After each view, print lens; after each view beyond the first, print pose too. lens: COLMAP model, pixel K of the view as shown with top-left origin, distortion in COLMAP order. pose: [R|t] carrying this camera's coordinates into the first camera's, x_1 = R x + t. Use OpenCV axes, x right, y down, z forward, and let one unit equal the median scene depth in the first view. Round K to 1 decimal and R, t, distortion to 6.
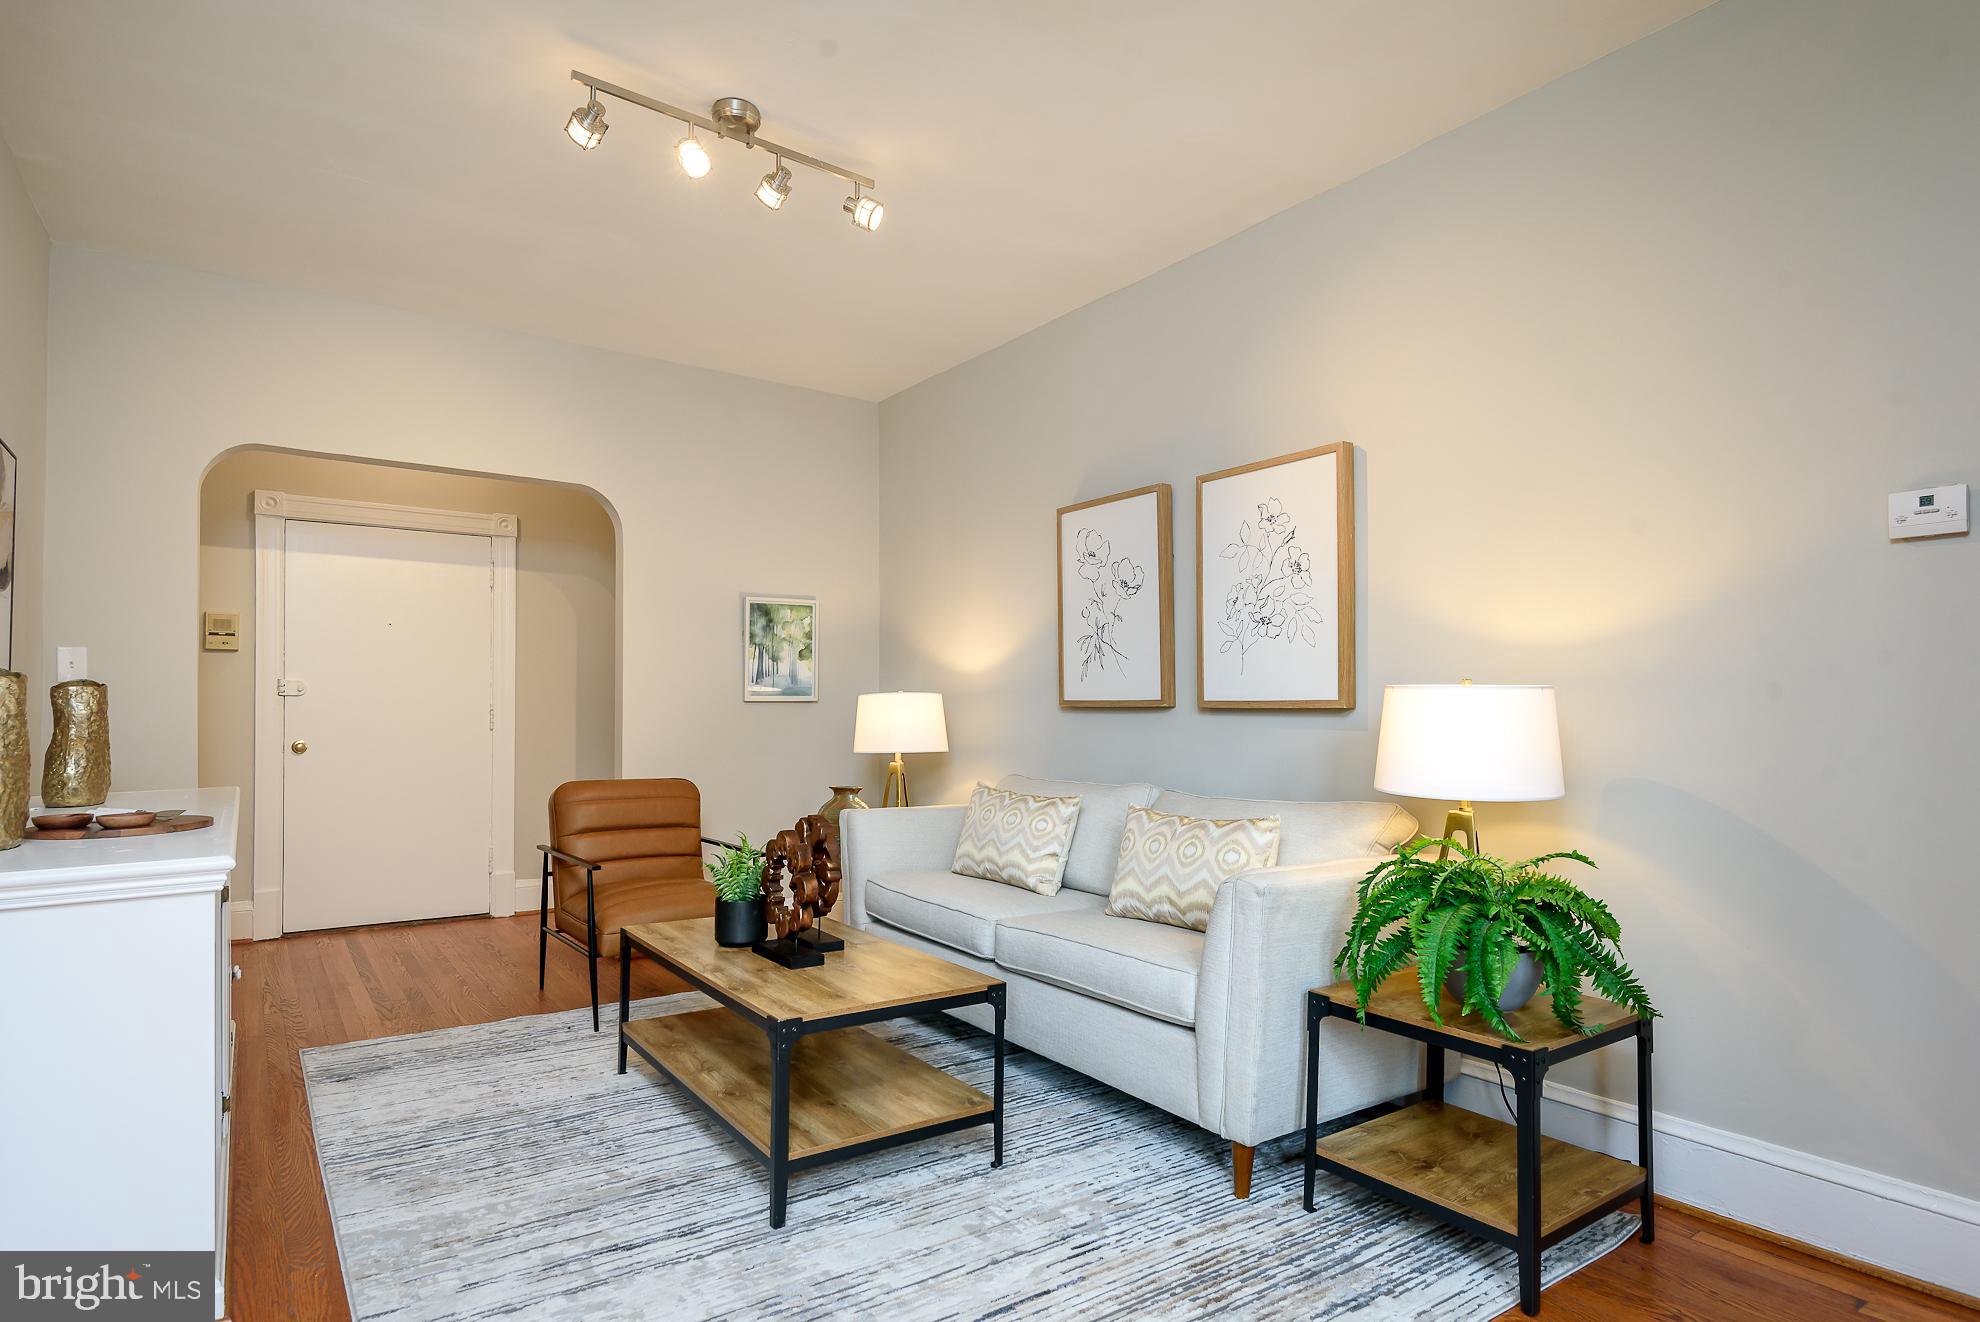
lens RADIAL K [[1076.6, 0, 989.0], [0, 1076.6, 673.7], [0, 0, 1]] dist [0.012285, -0.001104]
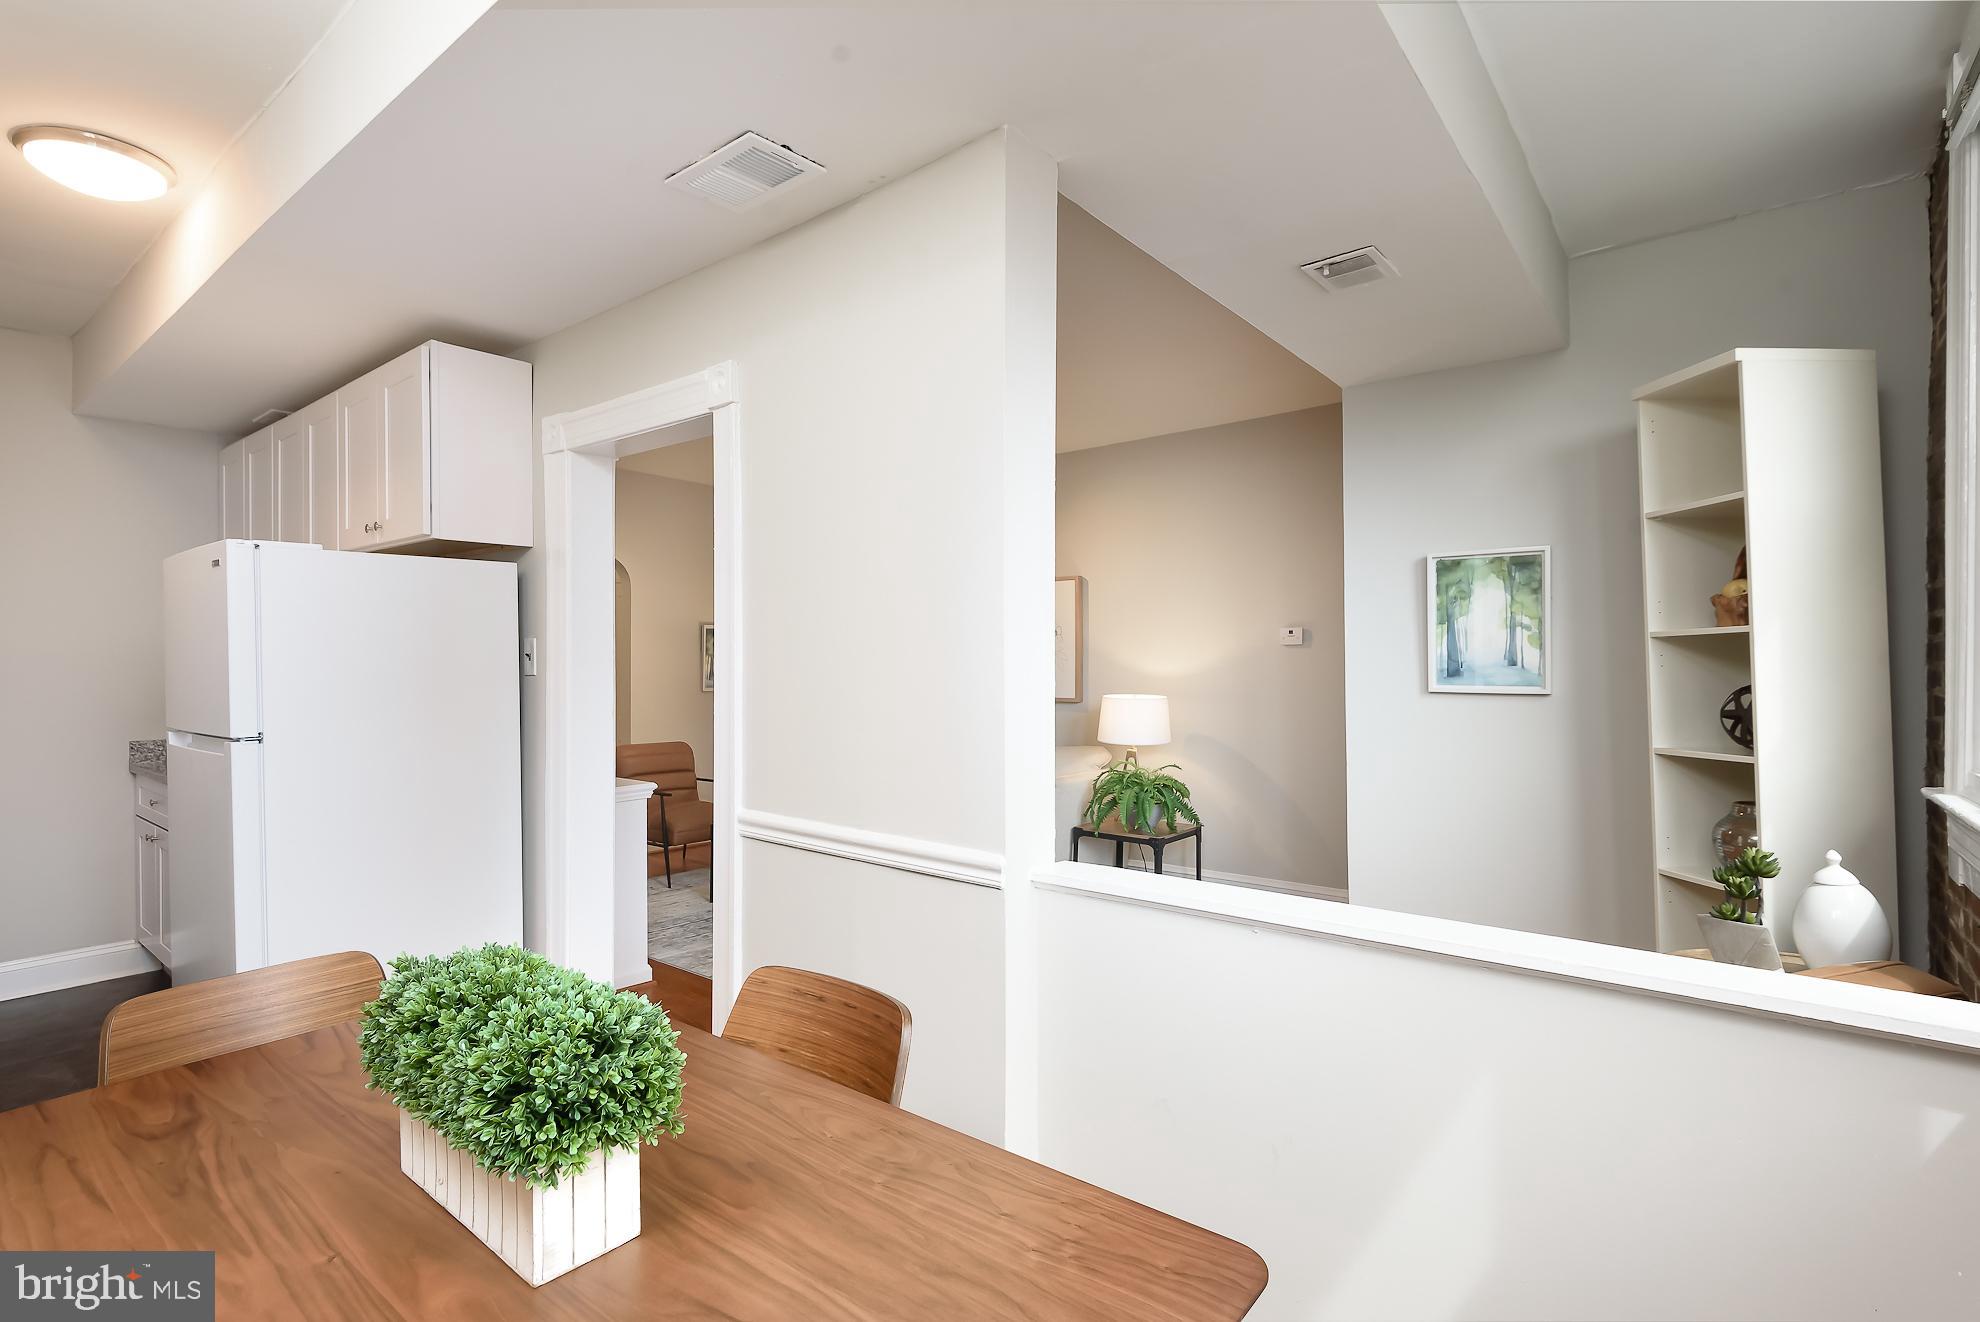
lens RADIAL K [[955.4, 0, 984.8], [0, 955.4, 650.6], [0, 0, 1]] dist [0.001615, -0.000252]
pose [[0.954198, 0.005576, 0.299123, -0.543433], [-0.010248, 0.999849, 0.014052, -0.125253], [-0.298999, -0.016474, 0.954111, -0.978020]]
